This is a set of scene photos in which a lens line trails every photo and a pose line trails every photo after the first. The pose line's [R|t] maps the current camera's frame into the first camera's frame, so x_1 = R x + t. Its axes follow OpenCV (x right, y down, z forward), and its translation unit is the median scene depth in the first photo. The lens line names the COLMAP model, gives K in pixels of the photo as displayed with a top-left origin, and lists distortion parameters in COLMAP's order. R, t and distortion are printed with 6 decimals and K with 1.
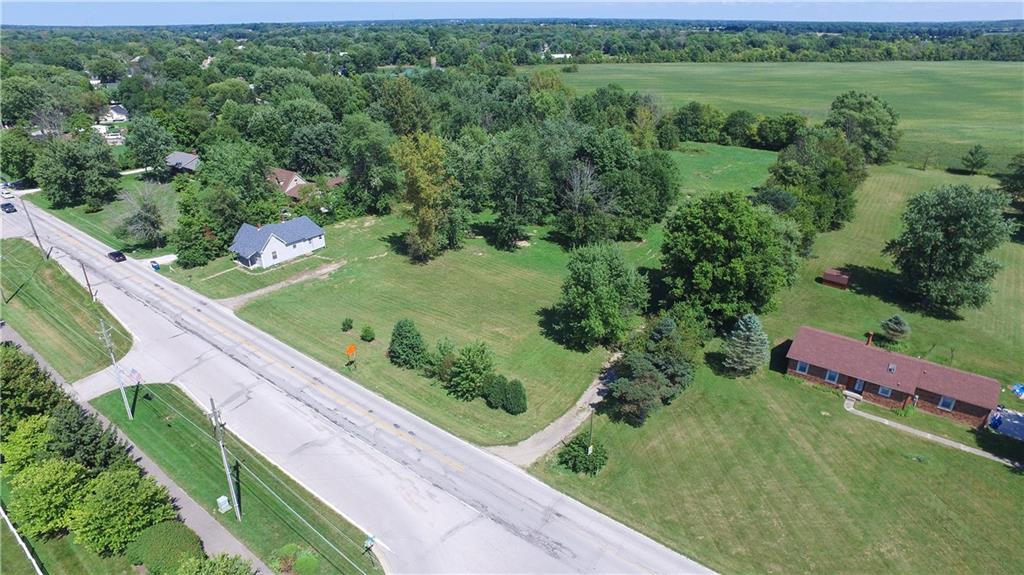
lens RADIAL K [[574.3, 0, 512.0], [0, 574.3, 287.5], [0, 0, 1]] dist [-0.106134, 0.072975]
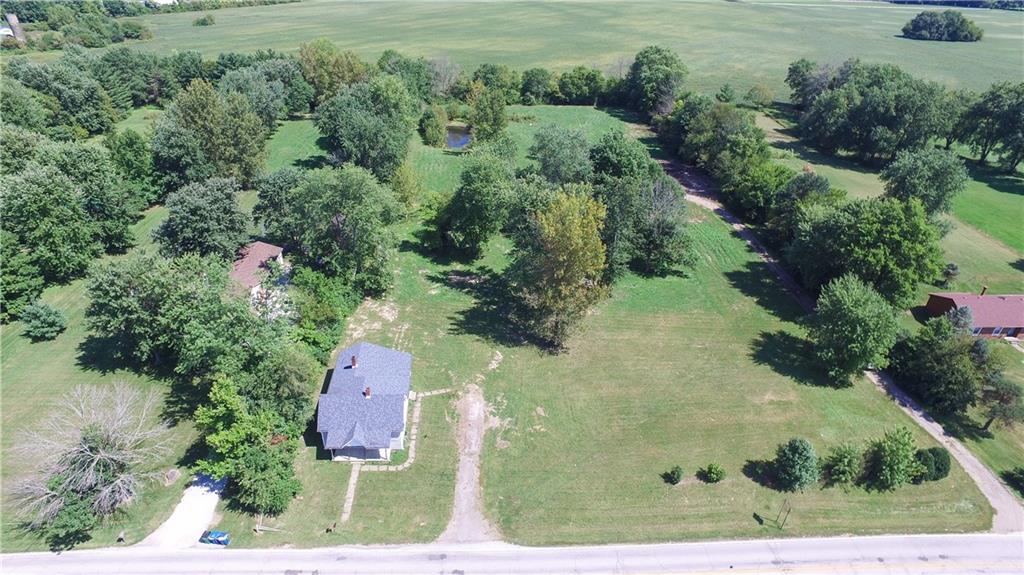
lens RADIAL K [[589.8, 0, 507.8], [0, 589.8, 288.3], [0, 0, 1]] dist [-0.115763, 0.080329]
pose [[0.774872, -0.304823, 0.553765, -0.630187], [0.246707, 0.952407, 0.179045, -0.281944], [-0.581987, -0.002119, 0.813196, 0.389944]]
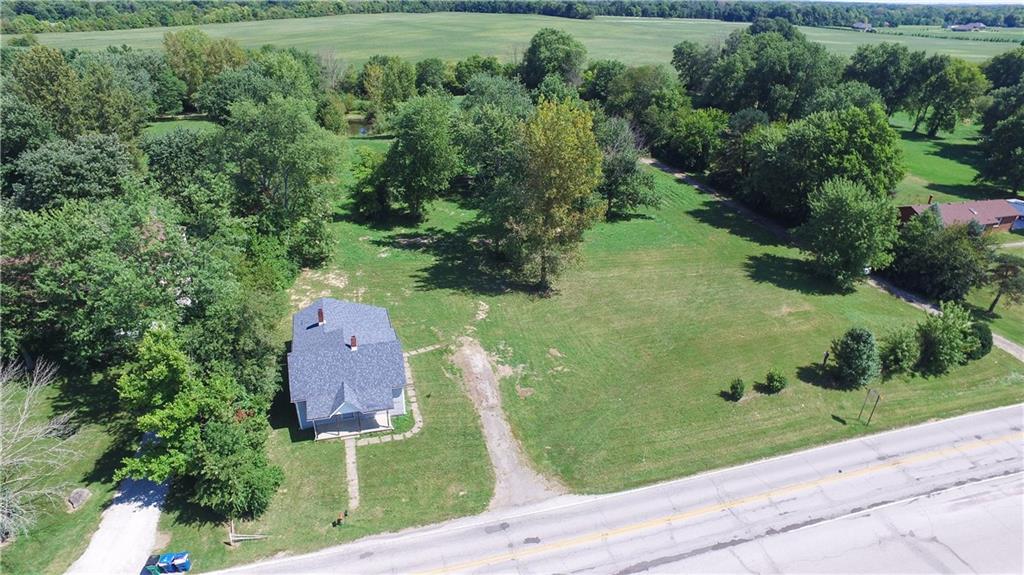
lens RADIAL K [[589.8, 0, 507.8], [0, 589.8, 288.3], [0, 0, 1]] dist [-0.115763, 0.080329]
pose [[0.611337, -0.353608, 0.707975, -0.677433], [0.319550, 0.928744, 0.187943, -0.192820], [-0.723985, 0.111337, 0.680771, 0.562325]]
